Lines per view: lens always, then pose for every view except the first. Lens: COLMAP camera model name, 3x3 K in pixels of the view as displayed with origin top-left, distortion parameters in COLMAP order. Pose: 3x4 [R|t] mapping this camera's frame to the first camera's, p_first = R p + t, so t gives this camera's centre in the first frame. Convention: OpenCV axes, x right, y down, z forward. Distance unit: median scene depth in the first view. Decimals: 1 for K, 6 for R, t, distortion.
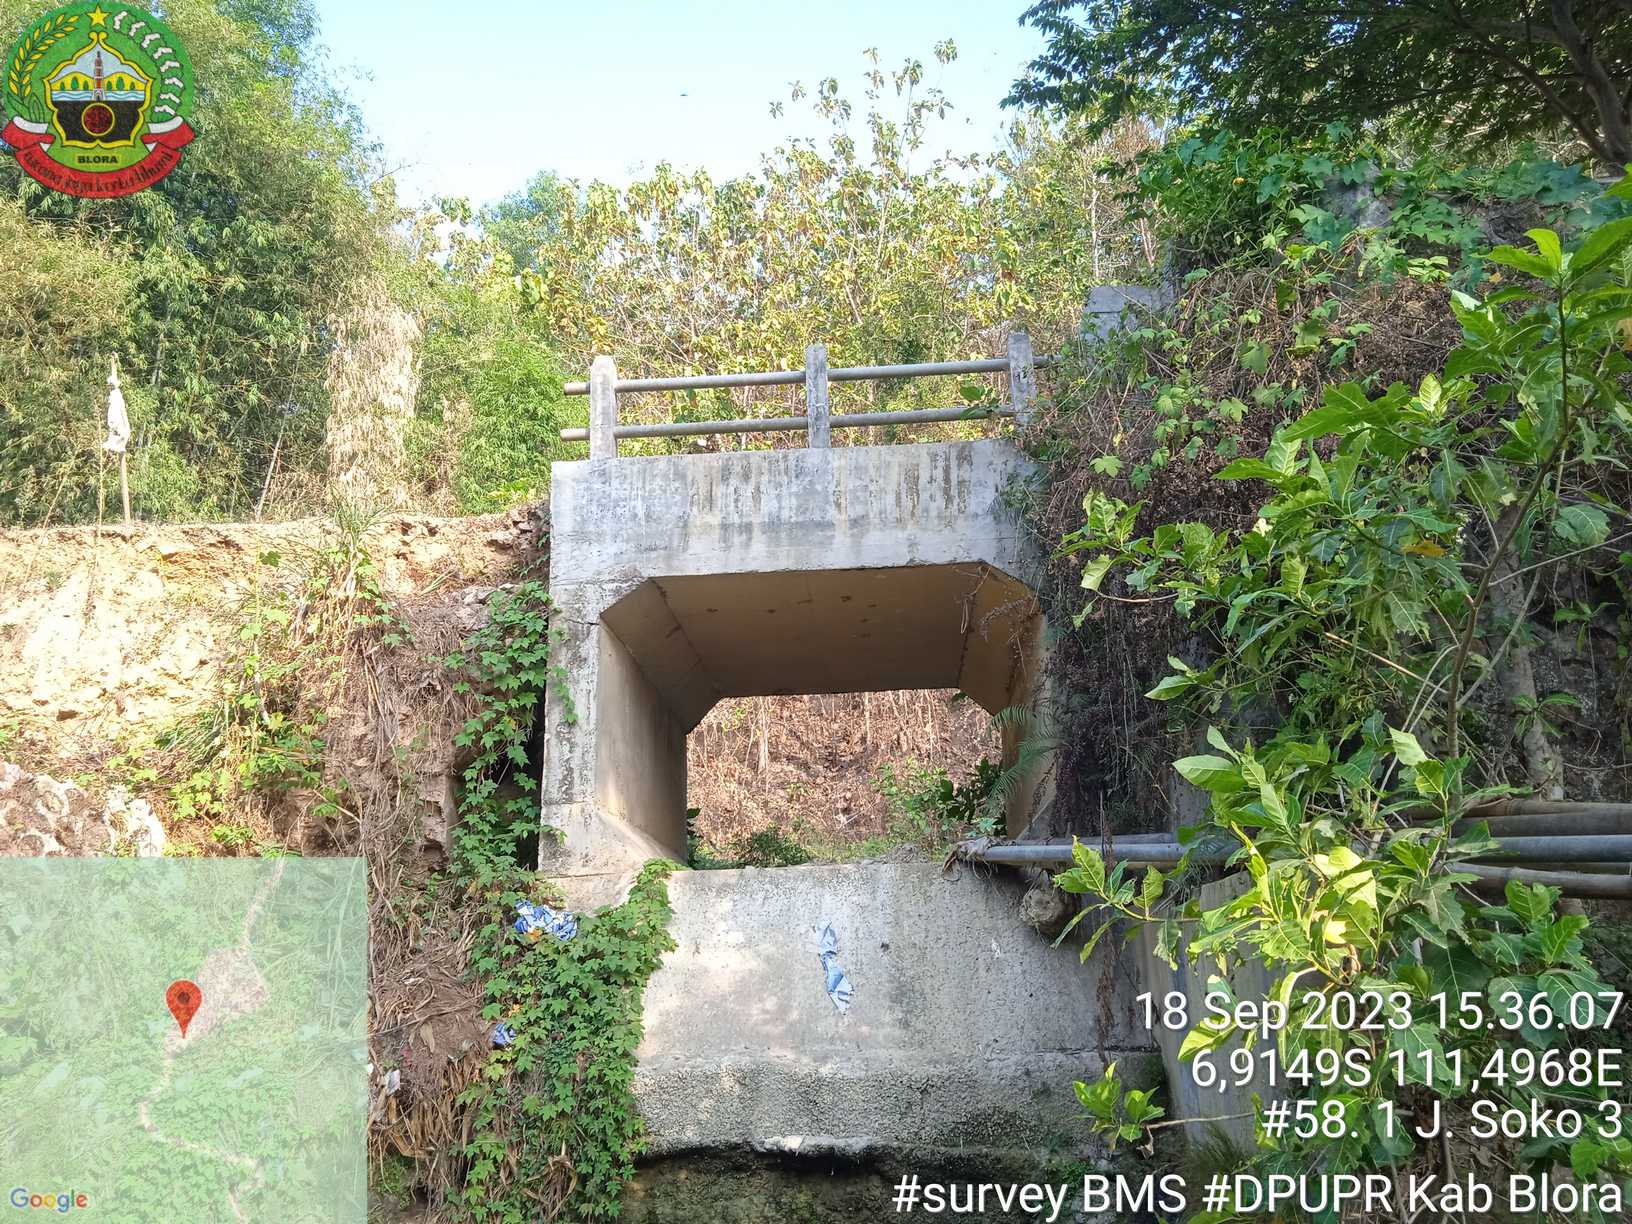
lens RADIAL K [[1346.0, 0, 822.4], [0, 1346.0, 627.0], [0, 0, 1]] dist [0.063054, -0.070181]
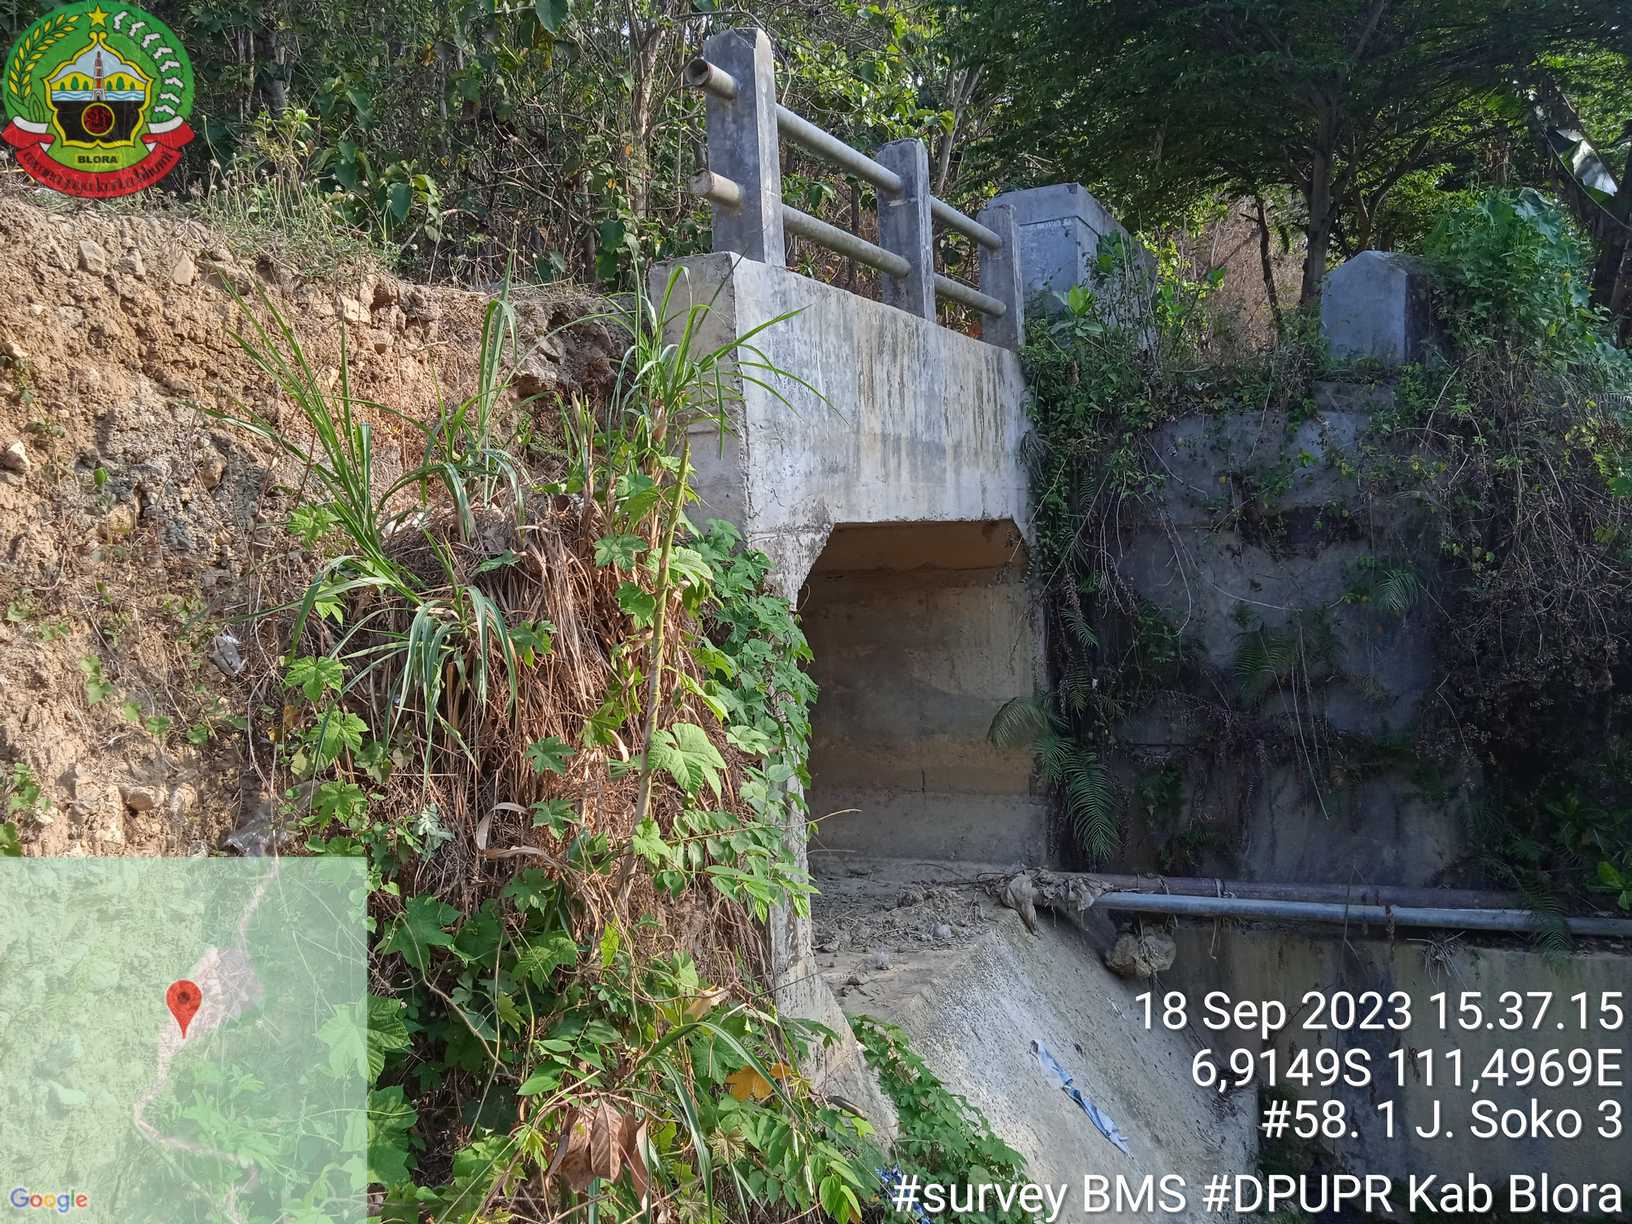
lens RADIAL K [[1346.0, 0, 822.4], [0, 1346.0, 627.0], [0, 0, 1]] dist [0.063054, -0.070181]
pose [[0.447847, -0.021015, 0.893863, -0.634089], [-0.254298, 0.955443, 0.149871, -0.078478], [-0.857185, -0.294427, 0.422548, 0.754289]]
